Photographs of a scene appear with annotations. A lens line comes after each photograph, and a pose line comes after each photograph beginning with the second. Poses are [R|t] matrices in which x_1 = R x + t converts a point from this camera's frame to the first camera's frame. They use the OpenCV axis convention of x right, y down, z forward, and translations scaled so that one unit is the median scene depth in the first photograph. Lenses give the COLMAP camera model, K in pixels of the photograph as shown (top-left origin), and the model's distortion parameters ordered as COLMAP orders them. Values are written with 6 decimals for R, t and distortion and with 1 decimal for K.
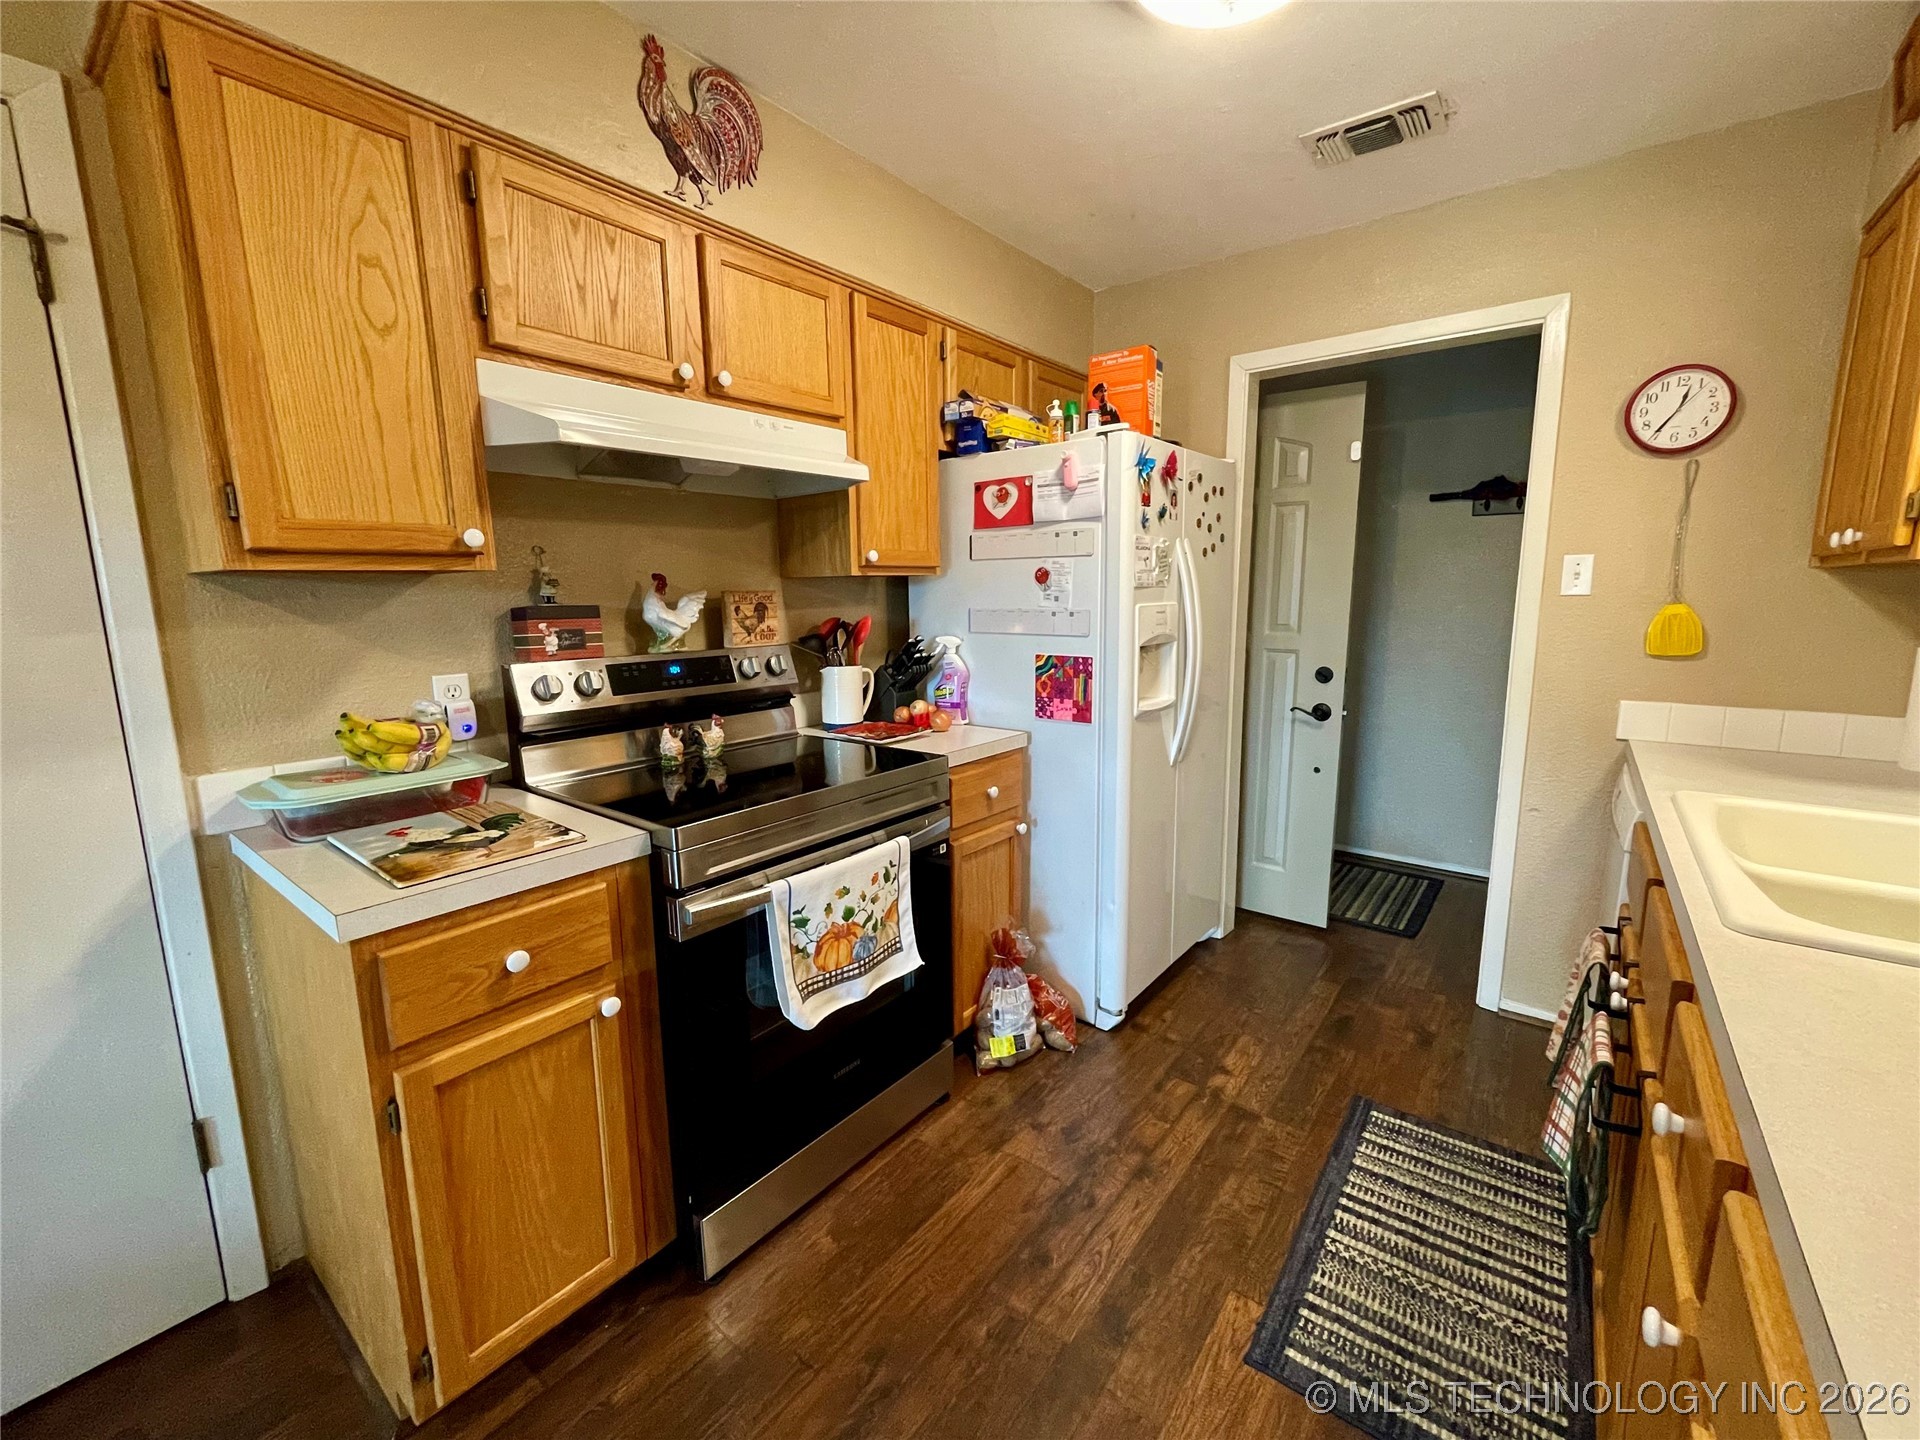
lens RADIAL K [[783.9, 0, 960.9], [0, 783.9, 716.5], [0, 0, 1]] dist [-0.005295, 0.000990]
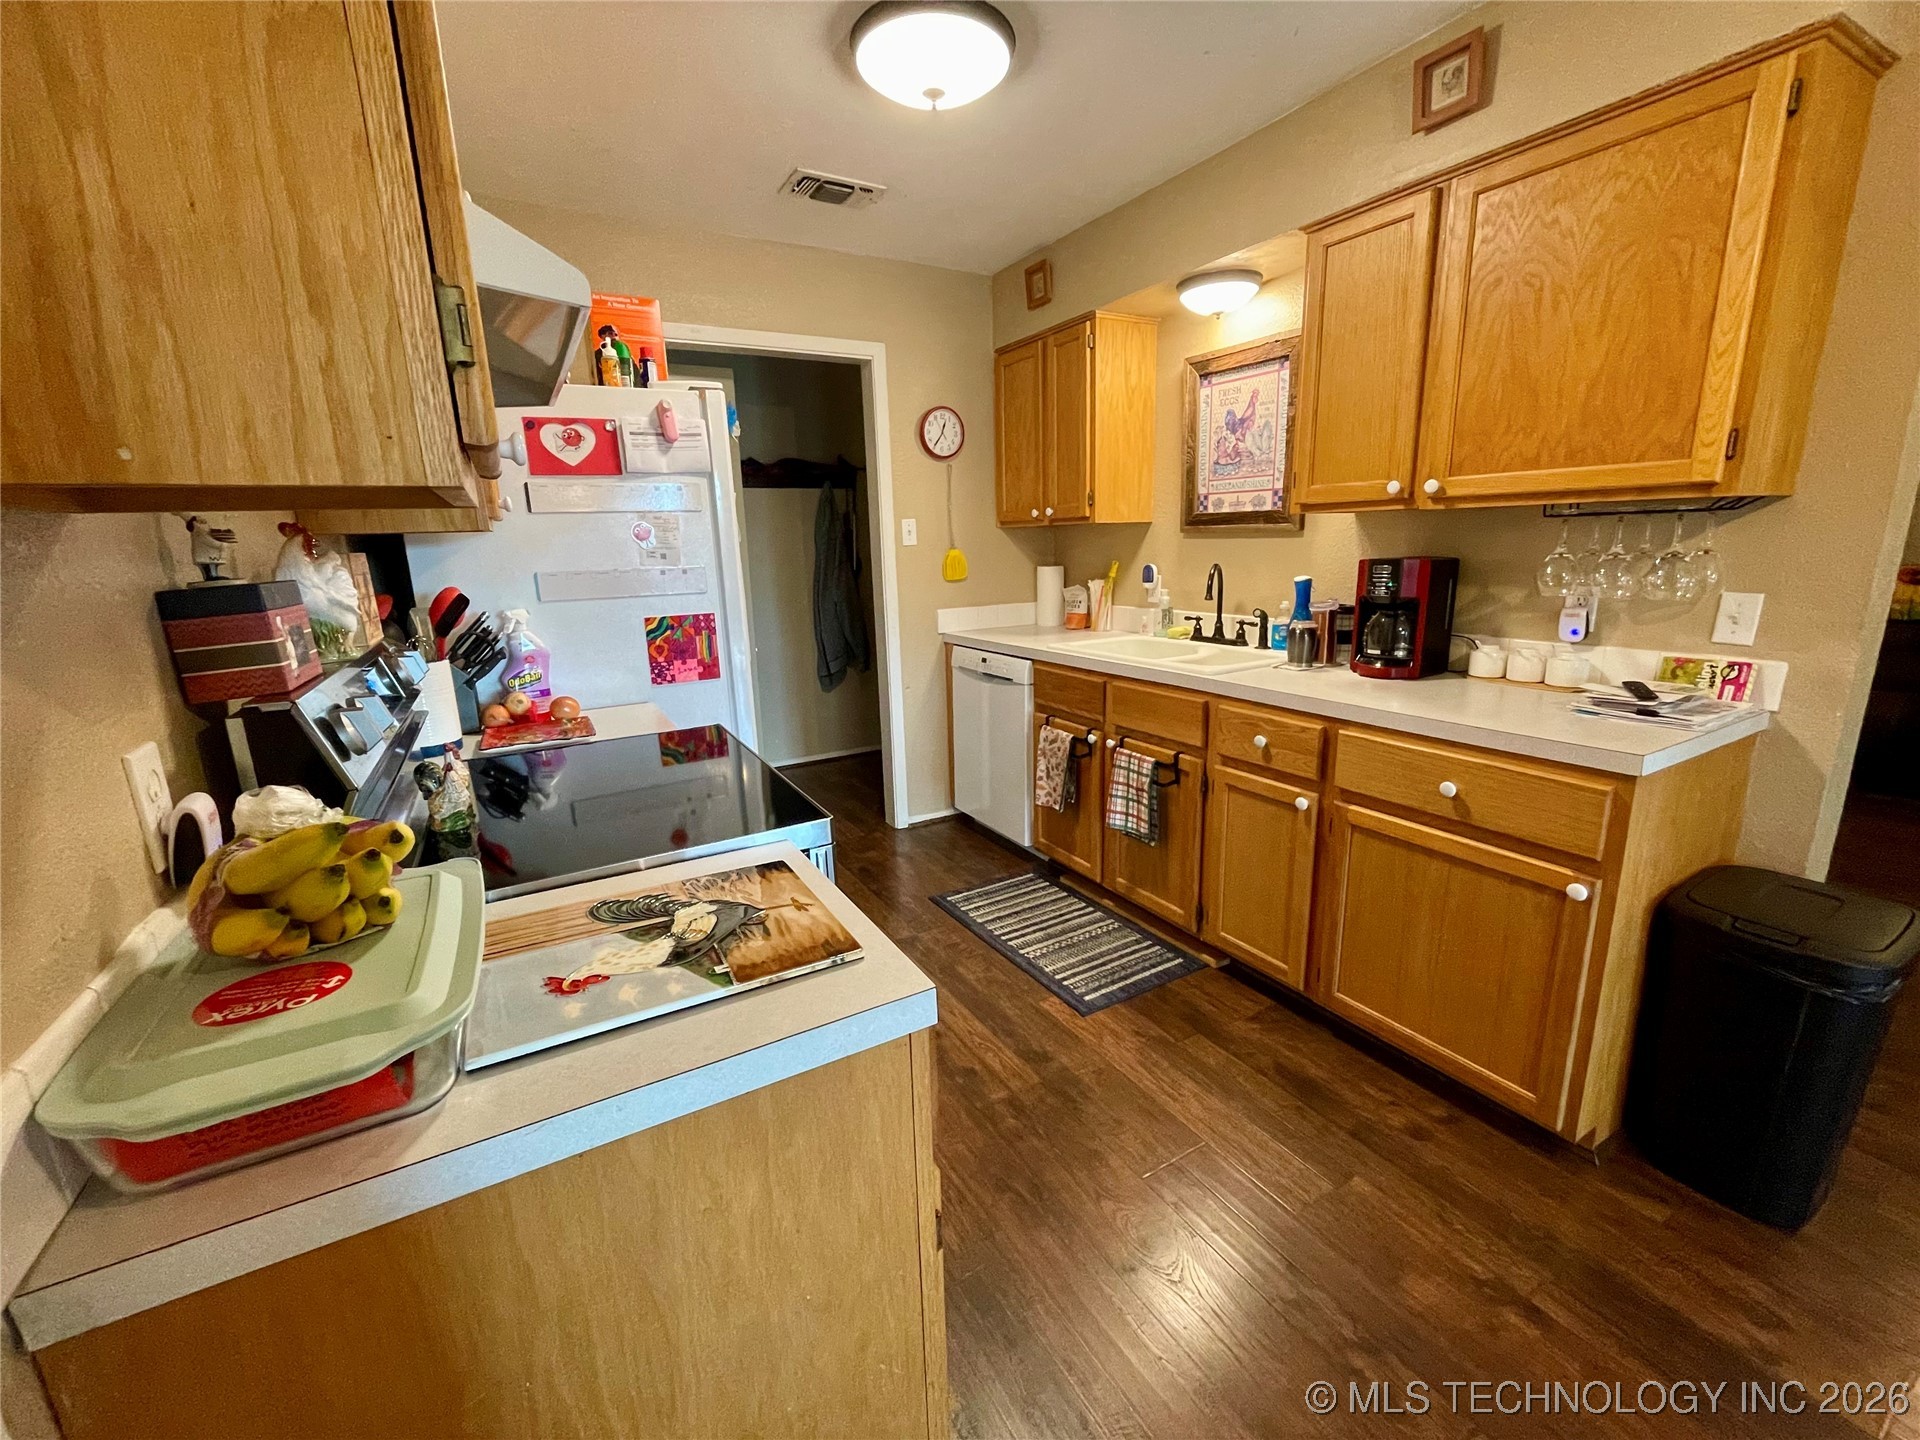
lens RADIAL K [[783.9, 0, 960.9], [0, 783.9, 716.5], [0, 0, 1]] dist [-0.005295, 0.000990]
pose [[0.382874, -0.208064, 0.900065, -0.647078], [0.171241, 0.973406, 0.152175, -0.044287], [-0.907791, 0.095864, 0.408321, 0.305818]]
